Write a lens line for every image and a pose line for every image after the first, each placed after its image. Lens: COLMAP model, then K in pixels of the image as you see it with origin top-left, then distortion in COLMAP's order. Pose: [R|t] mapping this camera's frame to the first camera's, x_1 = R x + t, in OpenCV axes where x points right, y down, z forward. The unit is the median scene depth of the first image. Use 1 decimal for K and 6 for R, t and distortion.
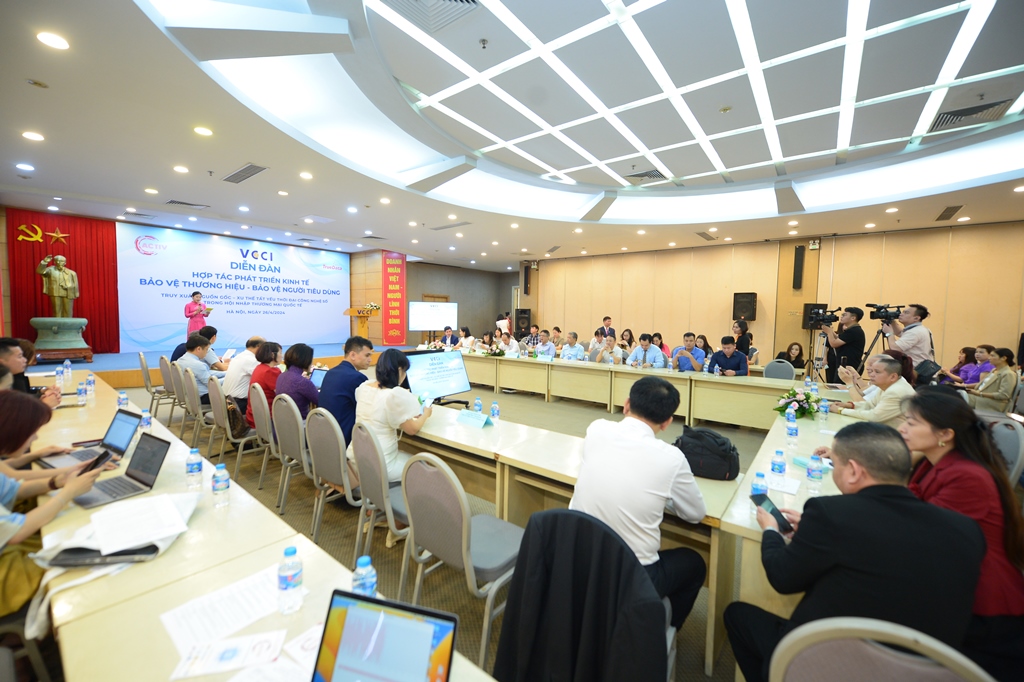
lens RADIAL K [[411.5, 0, 512.6], [0, 411.5, 338.5], [0, 0, 1]] dist [0.000006, -0.000519]
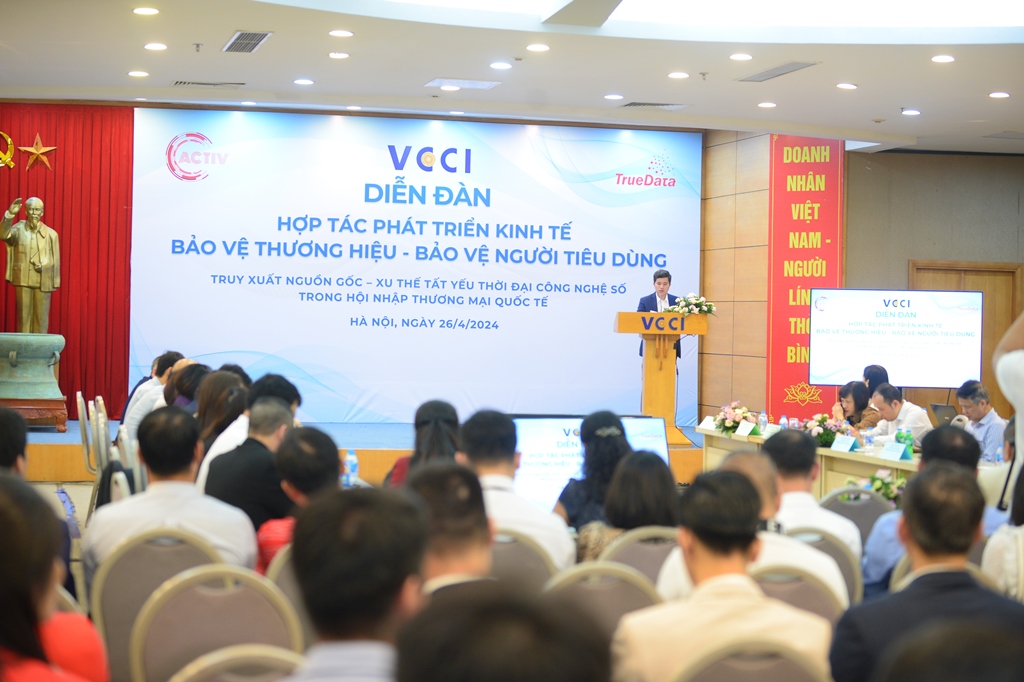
lens RADIAL K [[2093.5, 0, 522.4], [0, 2093.5, 342.8], [0, 0, 1]] dist [-0.123152, 0.000000]
pose [[0.798722, 0.006504, -0.601665, 0.530224], [-0.041725, 0.998133, -0.044602, 0.029009], [0.600252, 0.060729, 0.797502, -0.370978]]
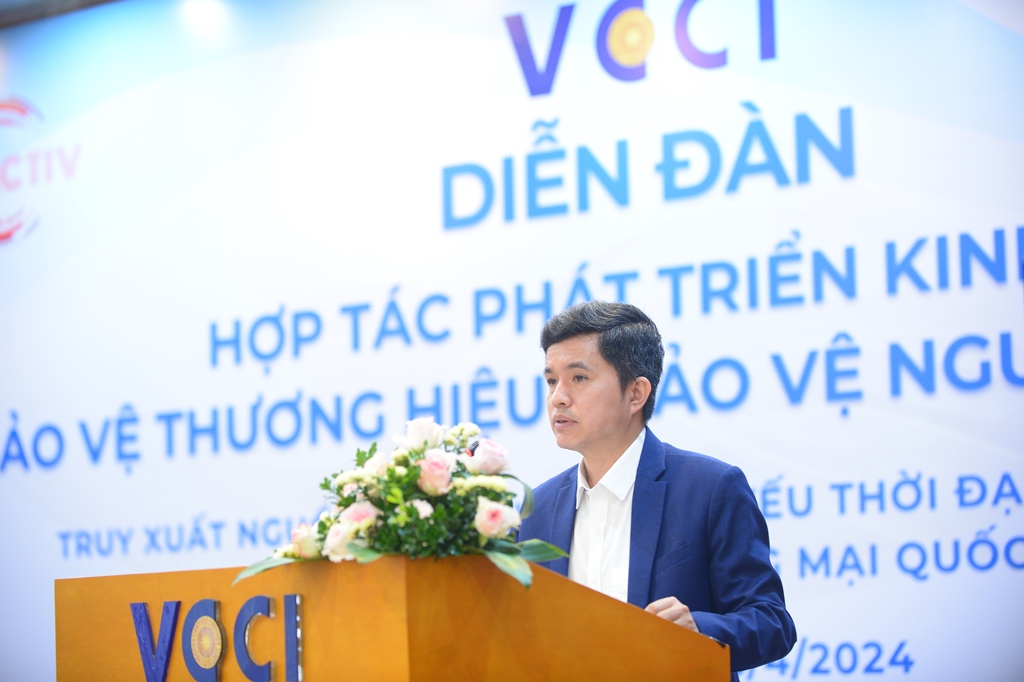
lens RADIAL K [[2659.4, 0, 512.1], [0, 2659.4, 334.0], [0, 0, 1]] dist [-0.156660, 0.000000]
pose [[0.059803, -0.139124, -0.988468, -0.048929], [-0.032112, 0.989459, -0.141206, -0.055052], [0.997694, 0.040186, 0.054705, 0.988839]]
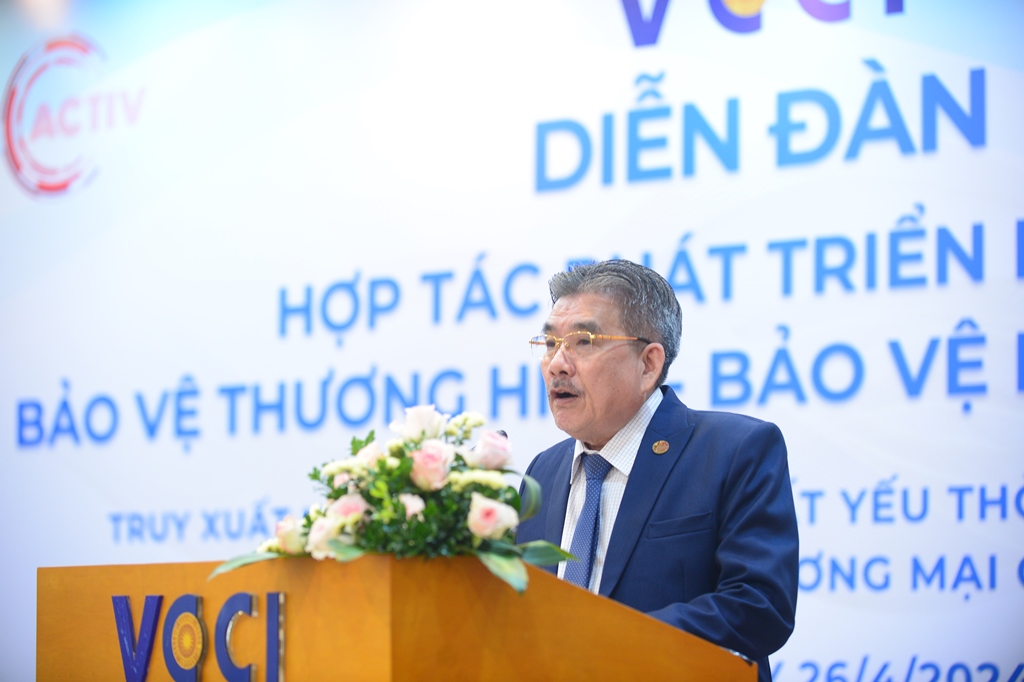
lens RADIAL K [[2989.7, 0, 512.9], [0, 2989.7, 342.7], [0, 0, 1]] dist [-0.244303, 0.000000]
pose [[0.008067, -0.124621, -0.992172, -0.039195], [-0.066624, 0.989932, -0.124881, -0.056040], [0.997746, 0.067110, -0.000317, 1.004083]]
